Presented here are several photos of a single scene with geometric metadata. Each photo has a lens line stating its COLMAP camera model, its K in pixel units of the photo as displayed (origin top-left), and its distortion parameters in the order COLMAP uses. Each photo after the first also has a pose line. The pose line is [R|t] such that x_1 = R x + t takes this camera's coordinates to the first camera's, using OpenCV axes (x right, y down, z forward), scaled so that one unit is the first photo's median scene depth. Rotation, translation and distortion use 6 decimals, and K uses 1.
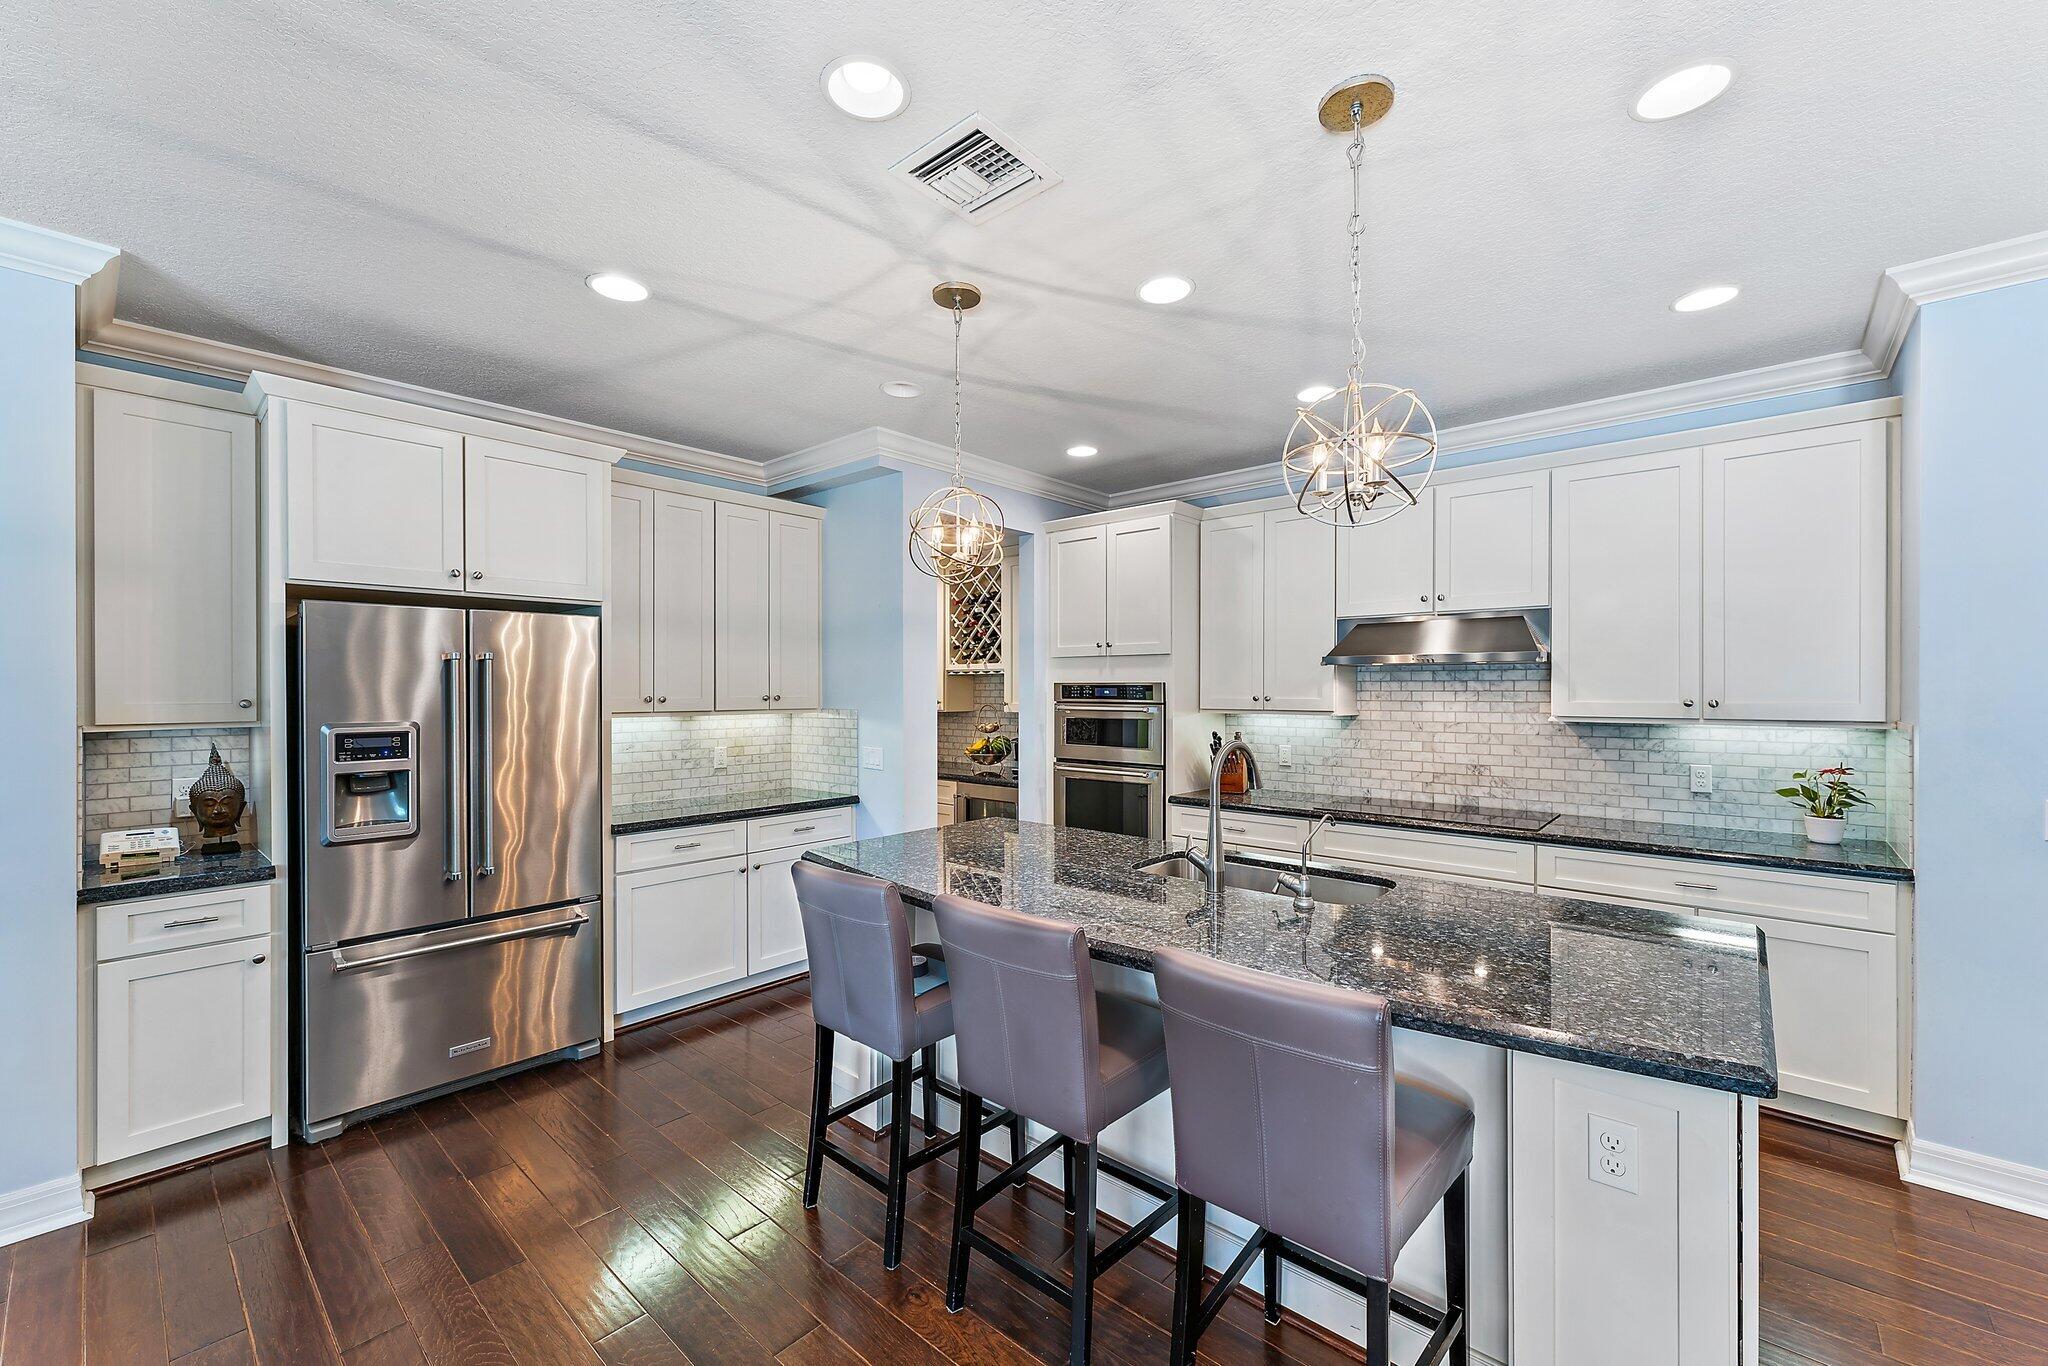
lens RADIAL K [[818.5, 0, 1047.8], [0, 818.5, 692.3], [0, 0, 1]] dist [0.003401, 0.000077]
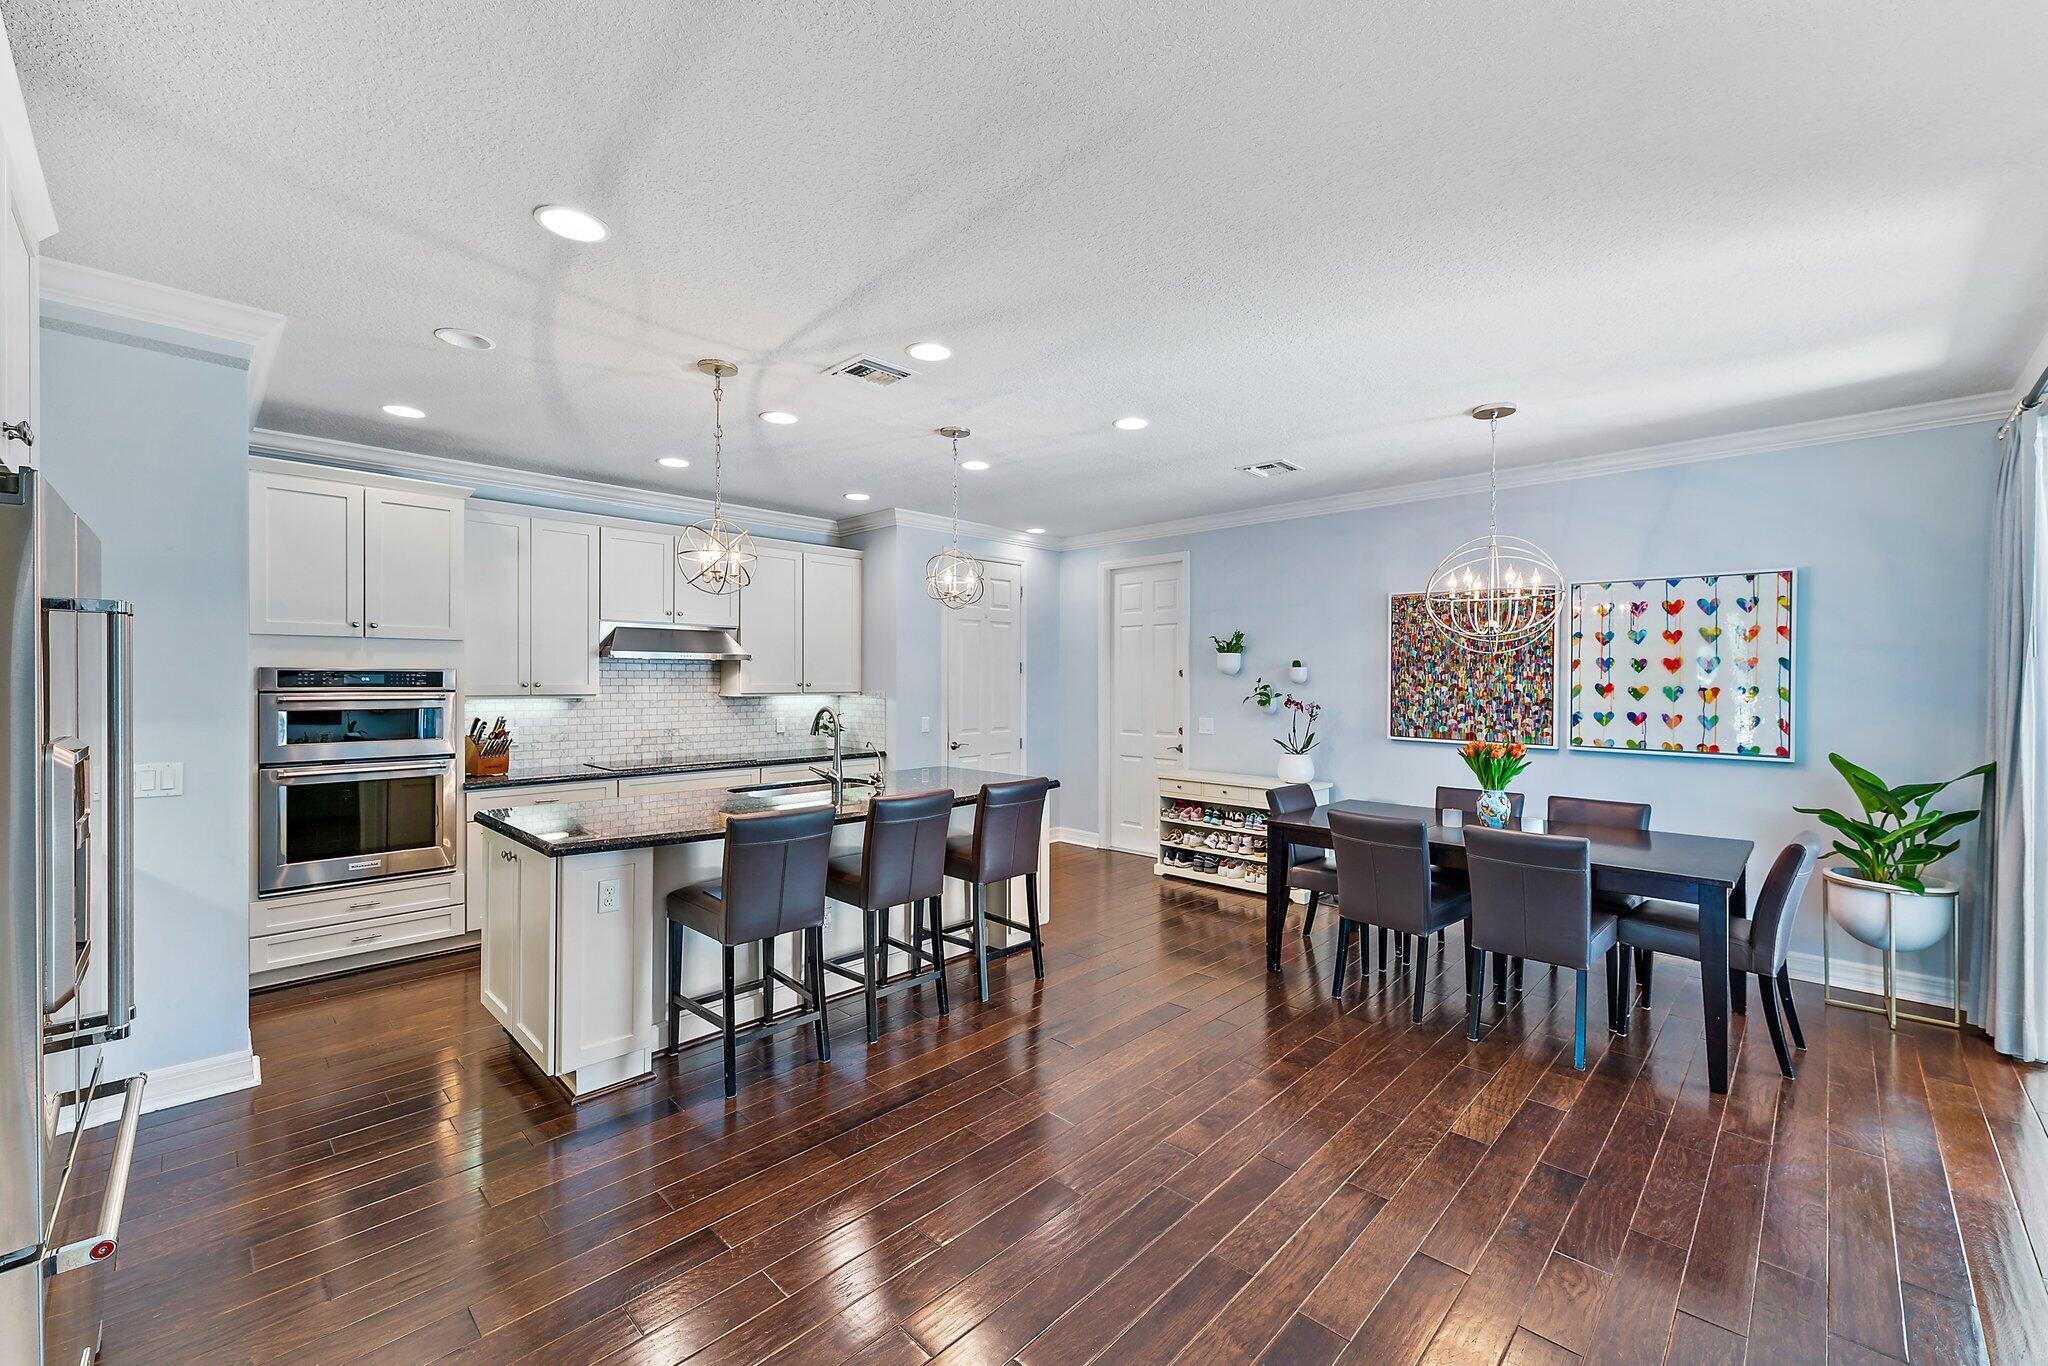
lens RADIAL K [[786.8, 0, 1024.0], [0, 786.8, 683.0], [0, 0, 1]] dist [0.000938, 0.000035]
pose [[0.073634, -0.004868, 0.997273, -0.805803], [0.001560, 0.999987, 0.004766, 0.001241], [-0.997284, 0.001205, 0.073641, 0.267958]]
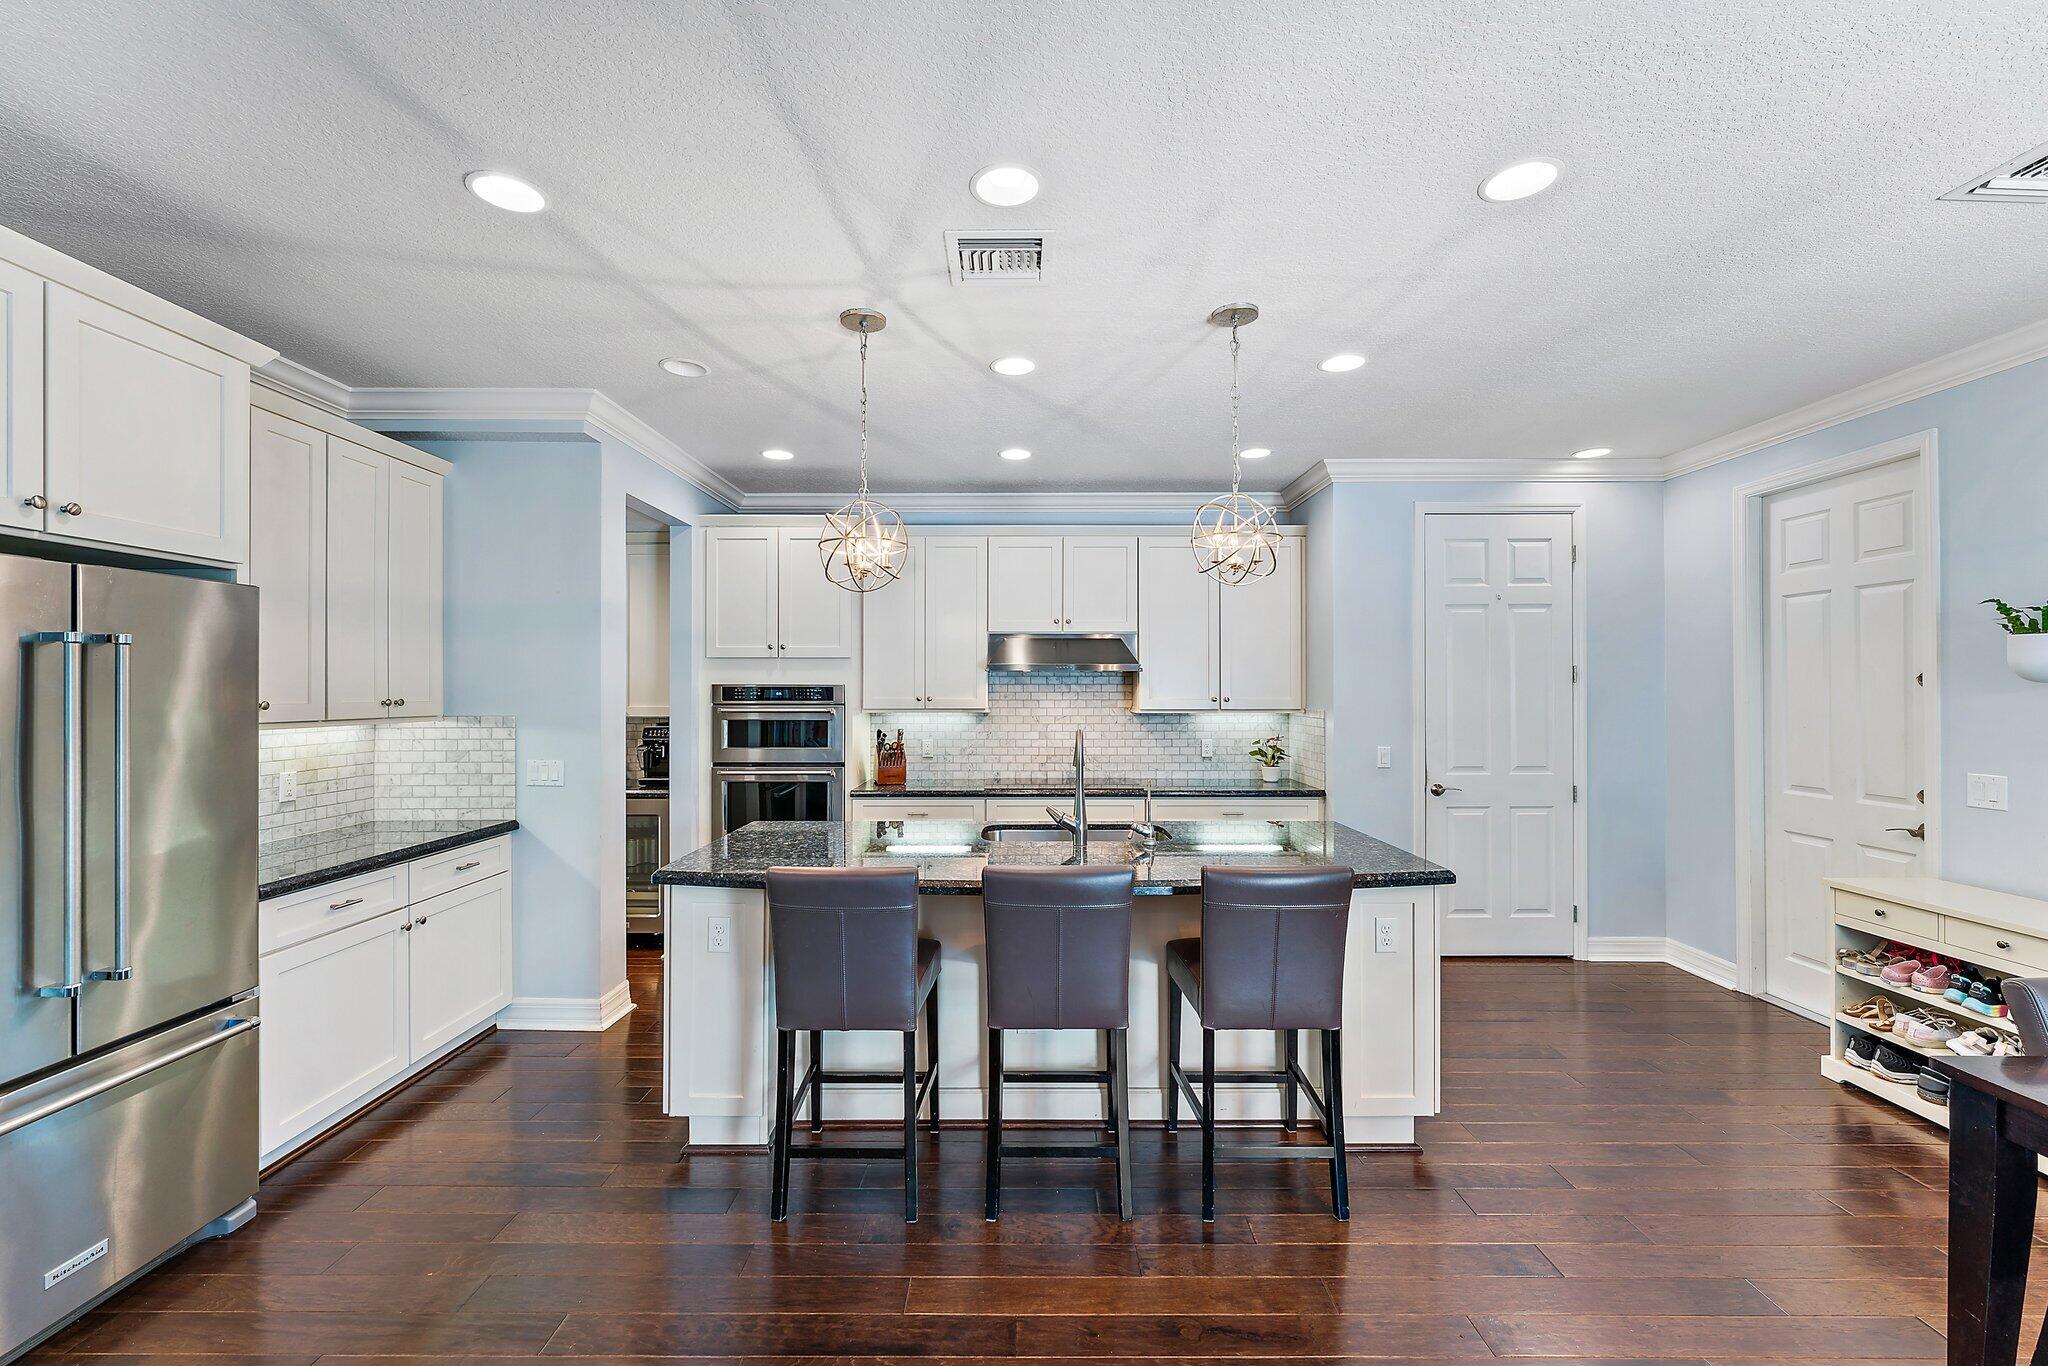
lens RADIAL K [[818.7, 0, 1040.0], [0, 818.7, 687.3], [0, 0, 1]] dist [-0.001137, -0.000288]
pose [[0.753713, 0.002426, 0.657199, -0.392474], [0.003110, 0.999969, -0.007258, 0.000266], [-0.657196, 0.007514, 0.753682, 0.032104]]
